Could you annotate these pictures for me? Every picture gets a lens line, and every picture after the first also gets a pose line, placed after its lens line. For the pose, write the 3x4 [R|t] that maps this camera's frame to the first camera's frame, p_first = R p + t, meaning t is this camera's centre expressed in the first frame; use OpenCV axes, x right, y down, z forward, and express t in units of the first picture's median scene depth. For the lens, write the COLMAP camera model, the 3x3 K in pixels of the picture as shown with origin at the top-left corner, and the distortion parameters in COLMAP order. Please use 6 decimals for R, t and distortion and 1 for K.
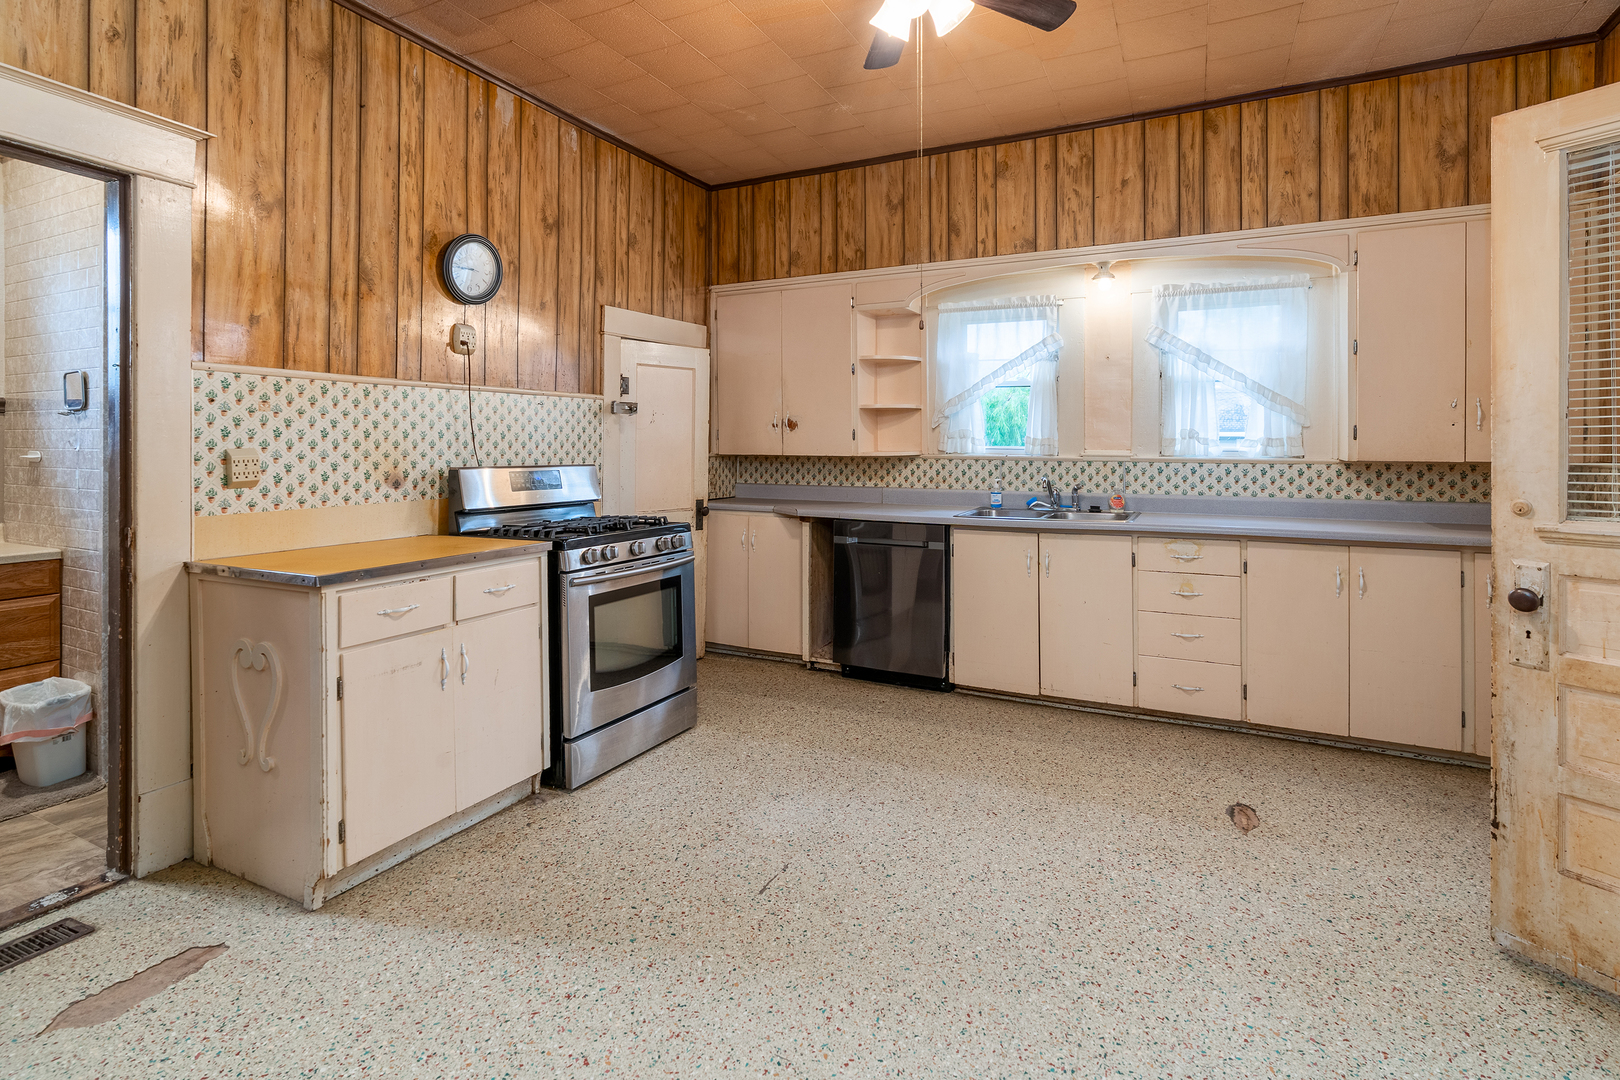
lens RADIAL K [[787.7, 0, 822.5], [0, 787.7, 440.8], [0, 0, 1]] dist [-0.003194, -0.000891]
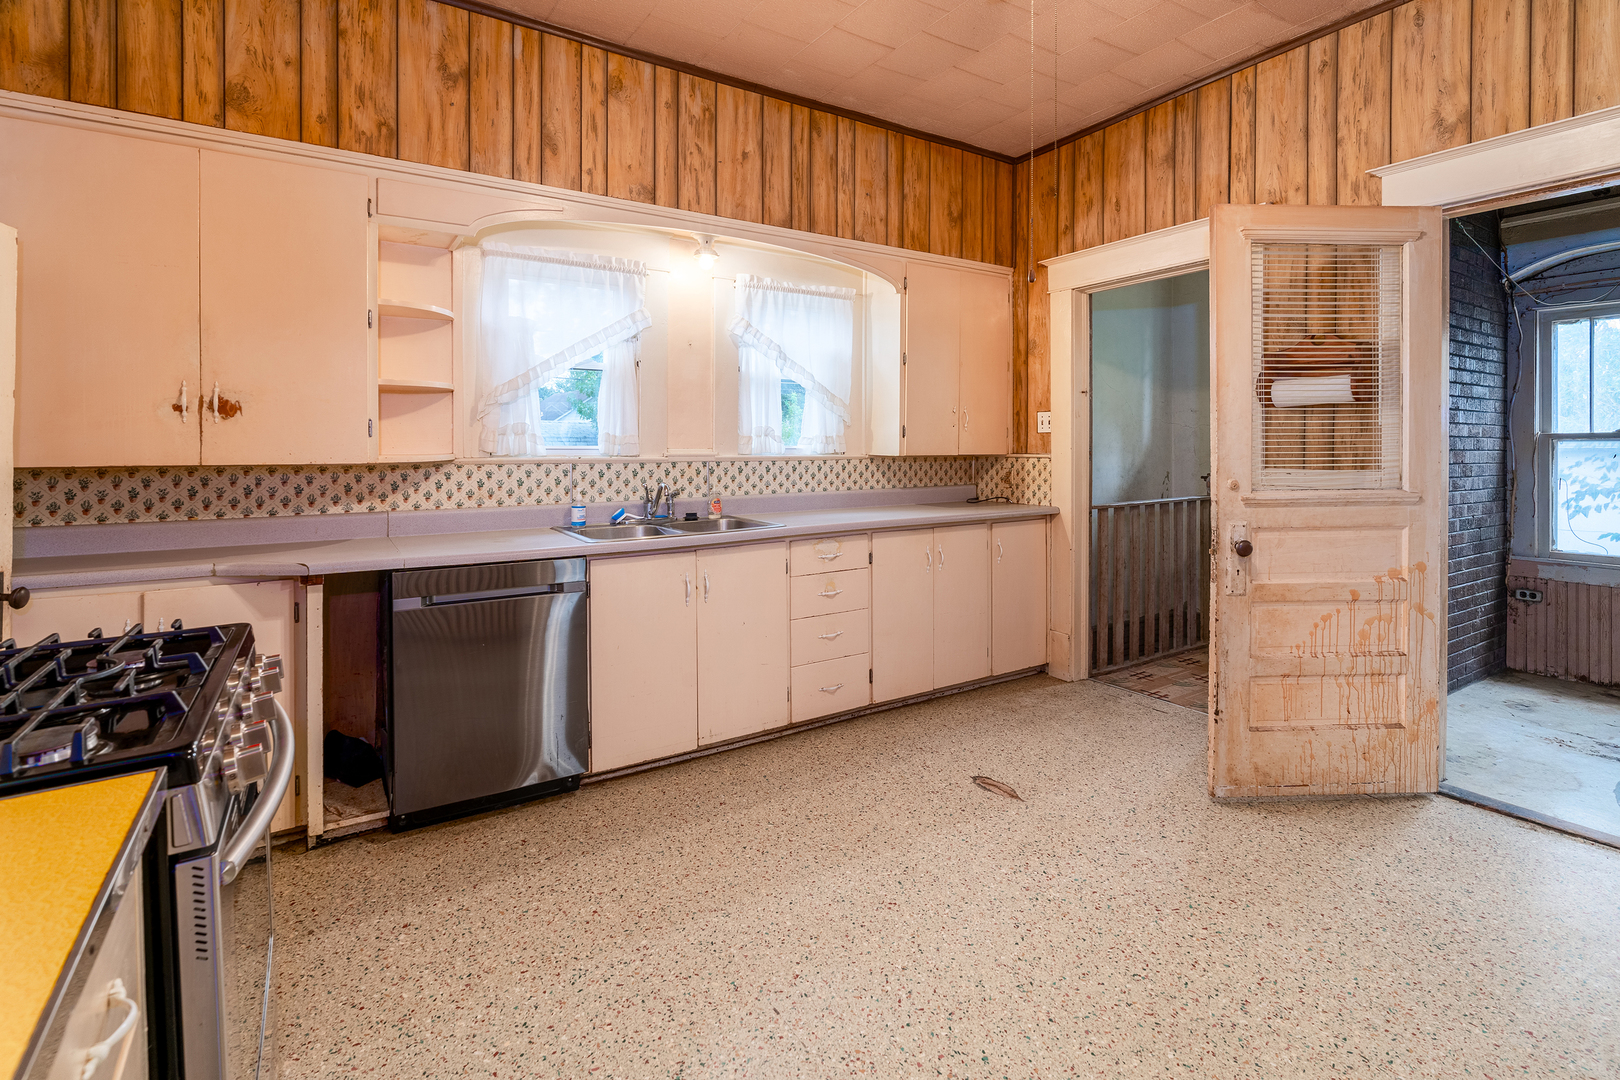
lens RADIAL K [[775.0, 0, 816.1], [0, 775.0, 445.6], [0, 0, 1]] dist [-0.006274, 0.002160]
pose [[0.500974, -0.003966, 0.865453, -0.442081], [0.001451, 0.999992, 0.003743, 0.006258], [-0.865461, -0.000619, 0.500976, 0.601481]]
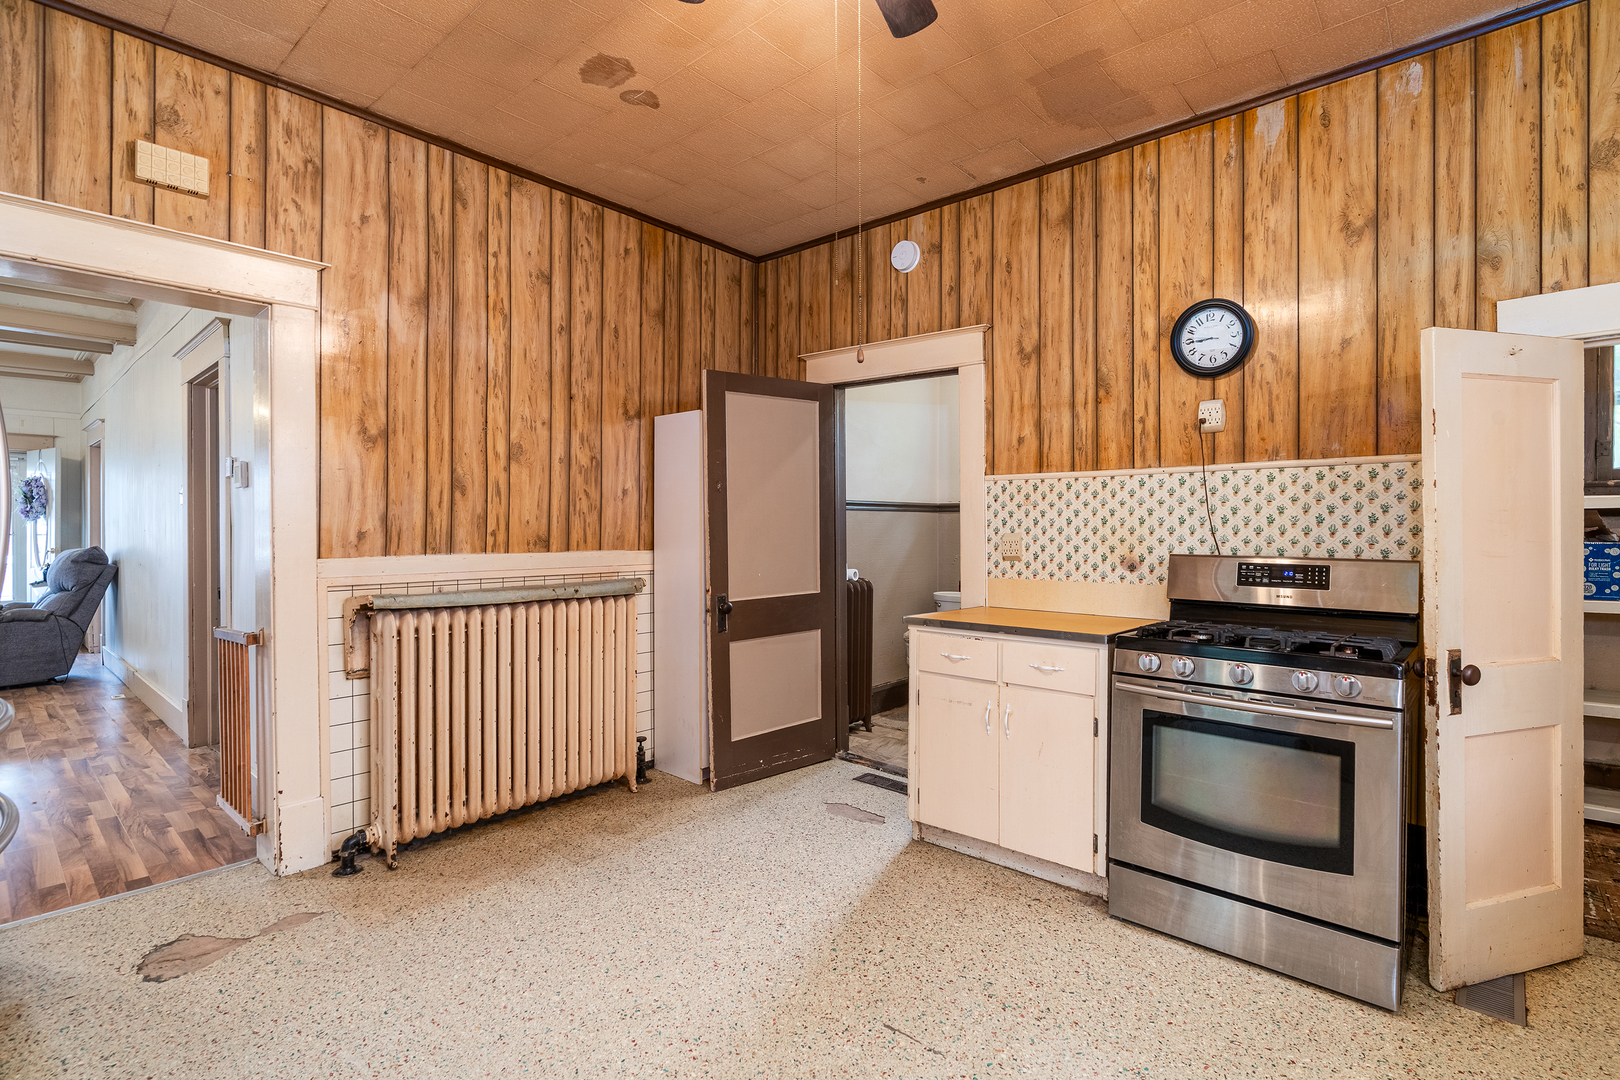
lens RADIAL K [[775.0, 0, 793.5], [0, 775.0, 529.6], [0, 0, 1]] dist [-0.006274, 0.002160]
pose [[-0.294741, -0.003986, -0.955569, 0.582662], [0.000836, 0.999990, -0.004429, 0.007844], [0.955577, -0.002105, -0.294734, 0.845176]]
